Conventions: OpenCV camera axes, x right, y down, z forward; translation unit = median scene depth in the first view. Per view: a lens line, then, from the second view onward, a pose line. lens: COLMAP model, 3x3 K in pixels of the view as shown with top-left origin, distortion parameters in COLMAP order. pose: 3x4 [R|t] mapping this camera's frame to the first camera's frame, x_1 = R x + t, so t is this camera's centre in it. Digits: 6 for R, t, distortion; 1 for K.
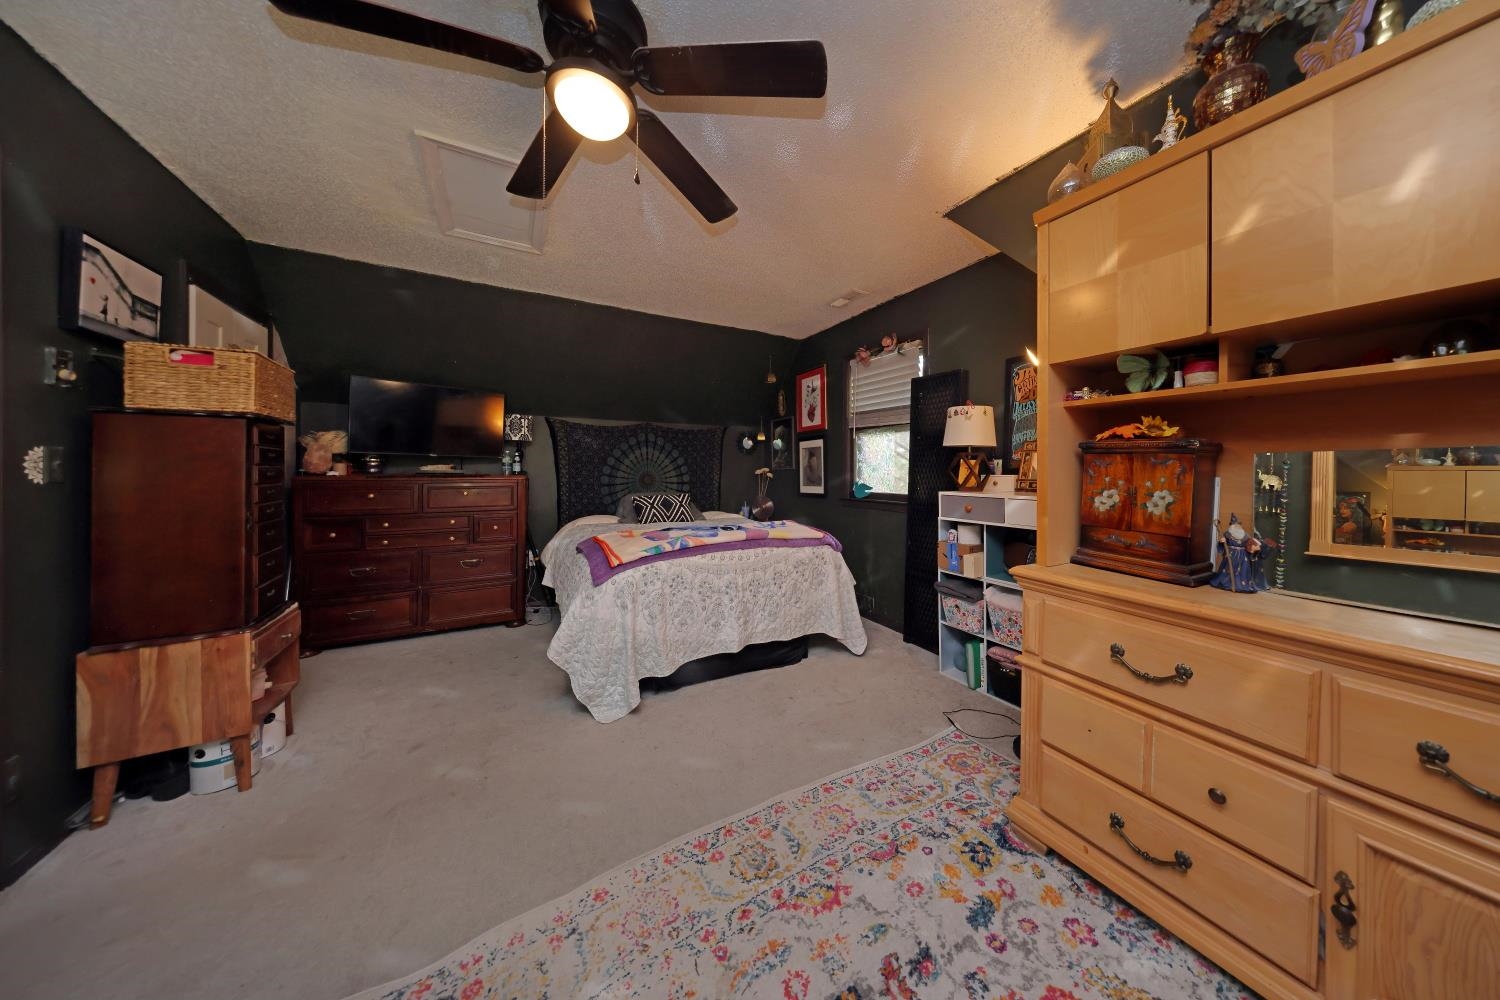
lens RADIAL K [[430.6, 0, 764.6], [0, 430.6, 481.9], [0, 0, 1]] dist [-0.000848, 0.000134]
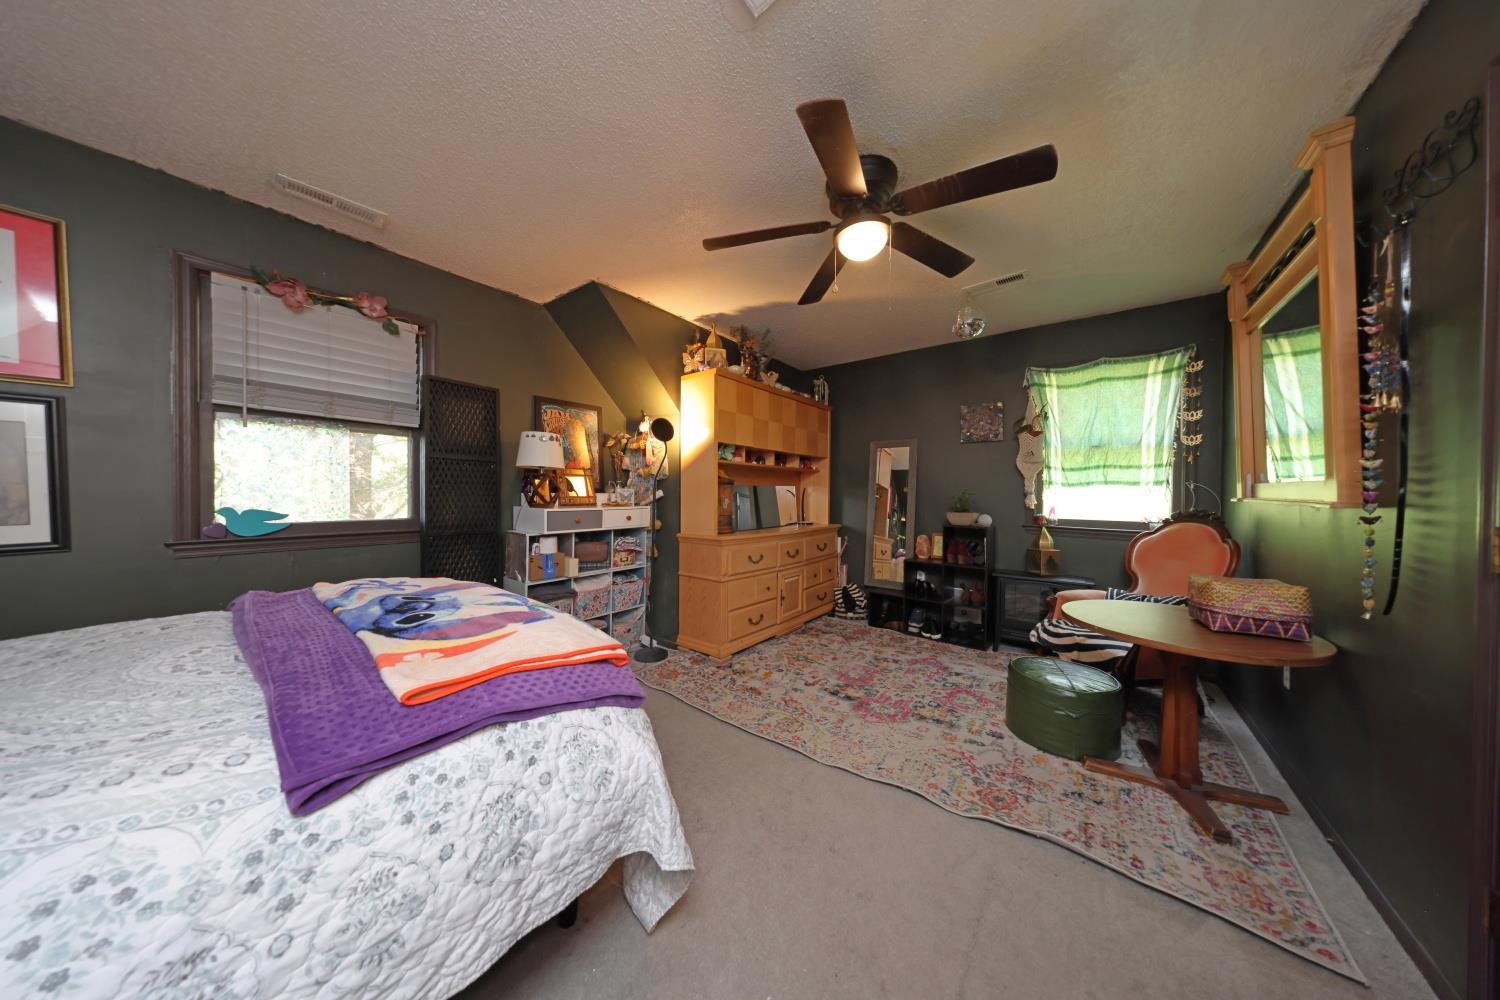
lens RADIAL K [[430.6, 0, 751.7], [0, 430.6, 494.1], [0, 0, 1]] dist [-0.000848, 0.000134]
pose [[-0.359113, -0.016539, 0.933147, -0.641509], [0.007055, 0.999766, 0.020435, -0.027351], [-0.933267, 0.013922, -0.358913, 0.721557]]
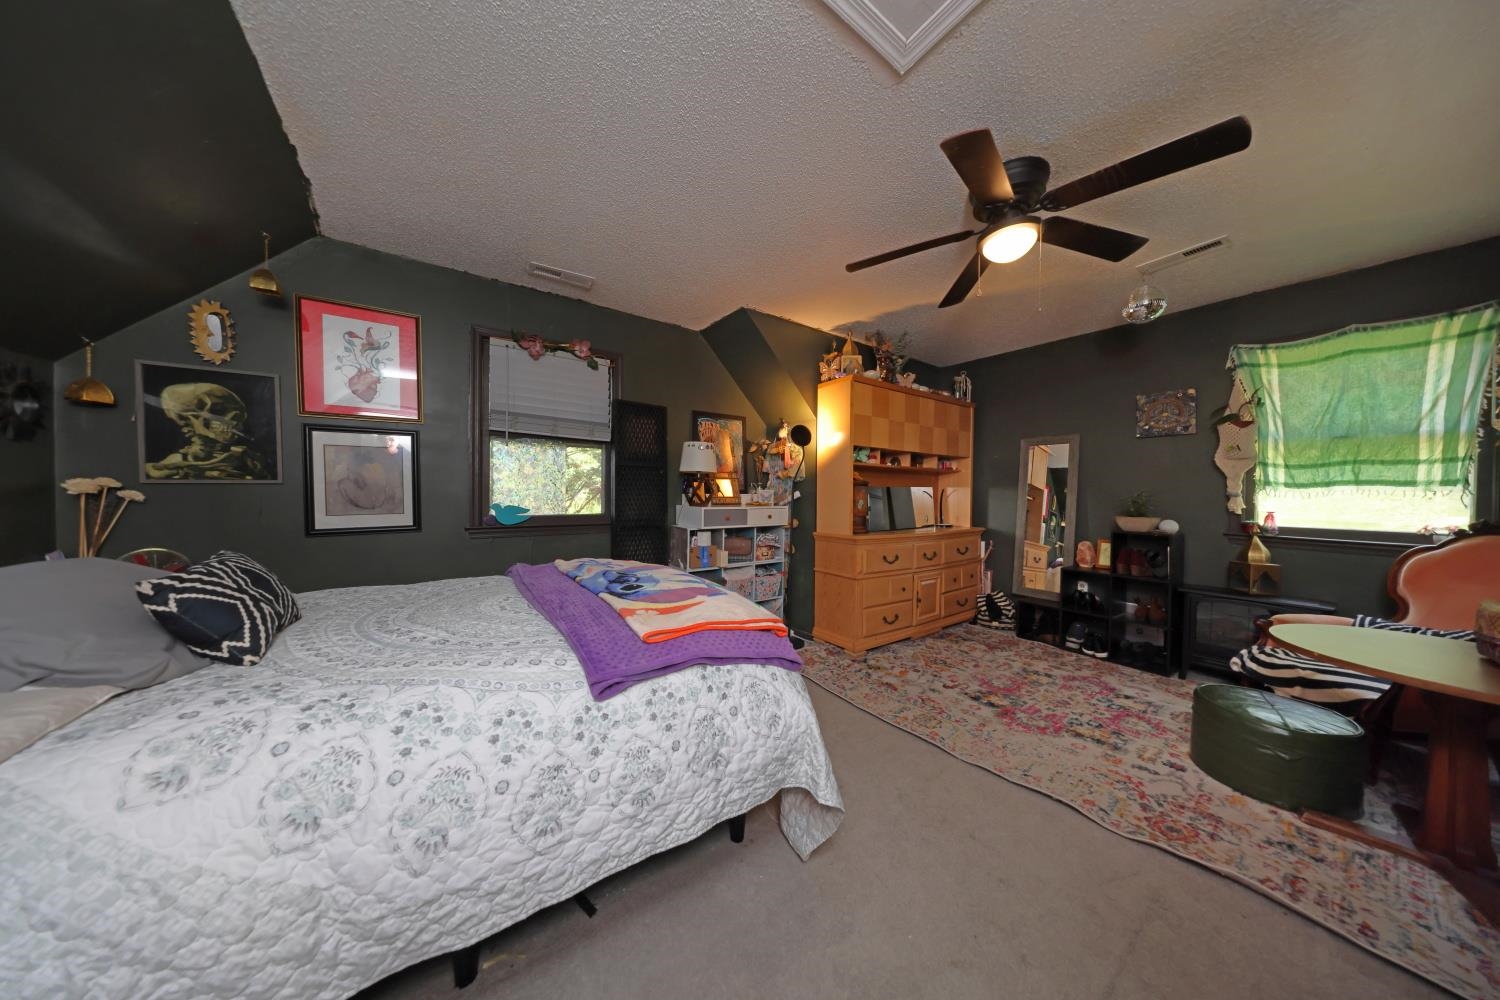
lens RADIAL K [[430.6, 0, 752.7], [0, 430.6, 496.5], [0, 0, 1]] dist [-0.000848, 0.000134]
pose [[-0.076412, -0.021961, 0.996834, -0.699491], [0.009708, 0.999694, 0.022768, -0.030227], [-0.997029, 0.011417, -0.076175, 0.757024]]
